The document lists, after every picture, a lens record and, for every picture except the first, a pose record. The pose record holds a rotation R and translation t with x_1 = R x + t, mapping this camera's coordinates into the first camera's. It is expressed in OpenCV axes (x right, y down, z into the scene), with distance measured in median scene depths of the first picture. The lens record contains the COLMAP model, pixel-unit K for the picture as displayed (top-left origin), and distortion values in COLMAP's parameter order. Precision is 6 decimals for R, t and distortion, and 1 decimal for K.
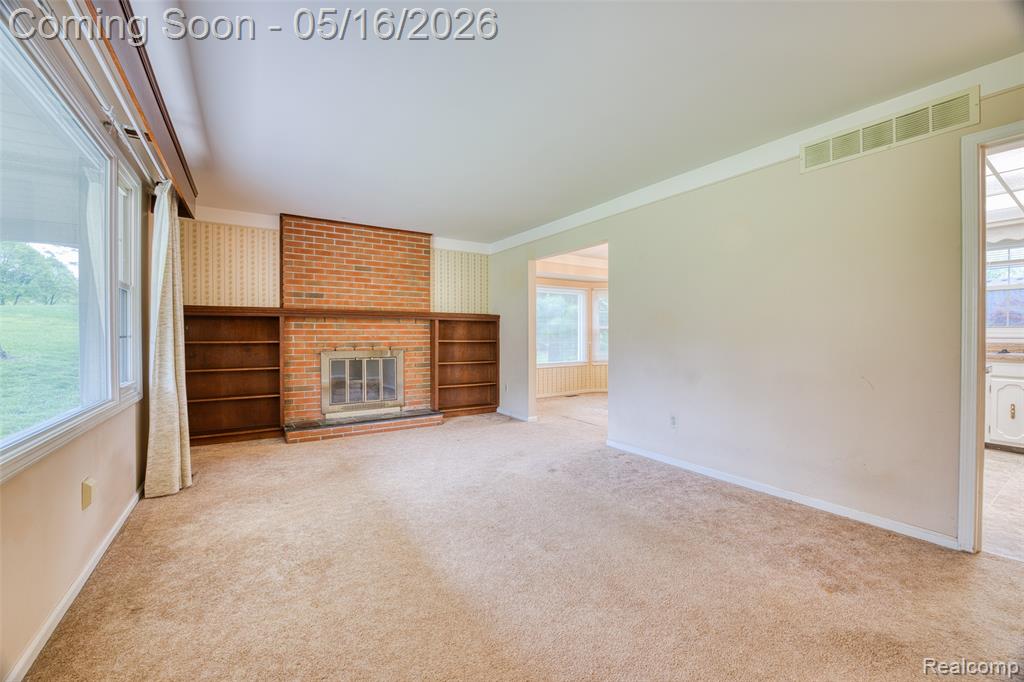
lens RADIAL K [[415.5, 0, 508.8], [0, 415.5, 336.8], [0, 0, 1]] dist [-0.022880, 0.000168]
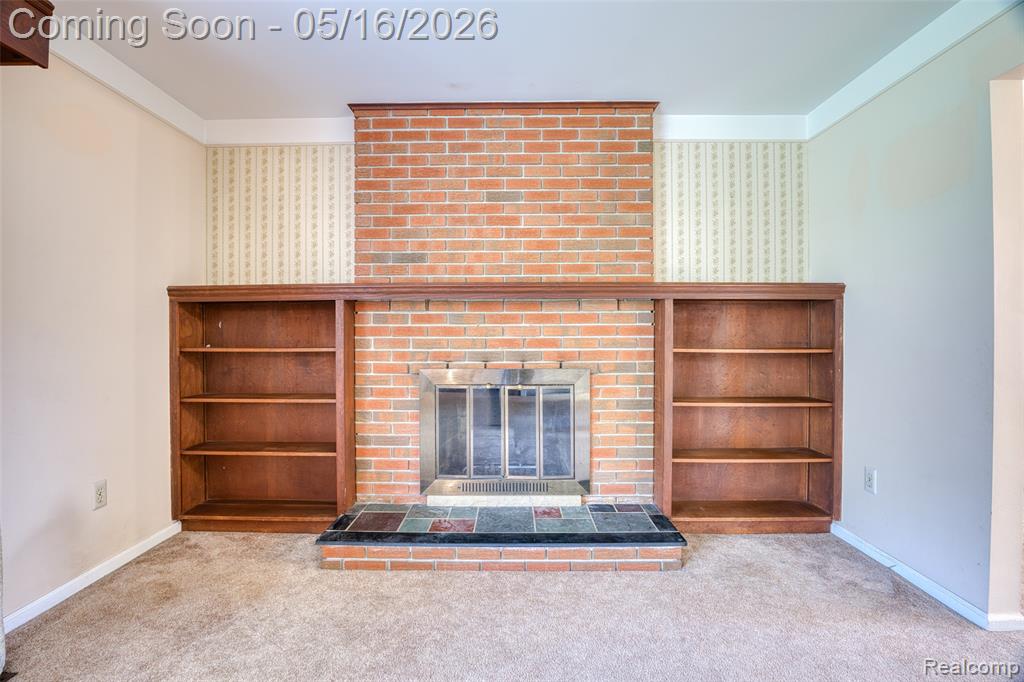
lens RADIAL K [[415.5, 0, 508.8], [0, 415.5, 336.8], [0, 0, 1]] dist [-0.022880, 0.000168]
pose [[0.836902, 0.002838, -0.547346, -0.083615], [0.000217, 0.999985, 0.005517, -0.005997], [0.547353, -0.004736, 0.836888, 0.588956]]
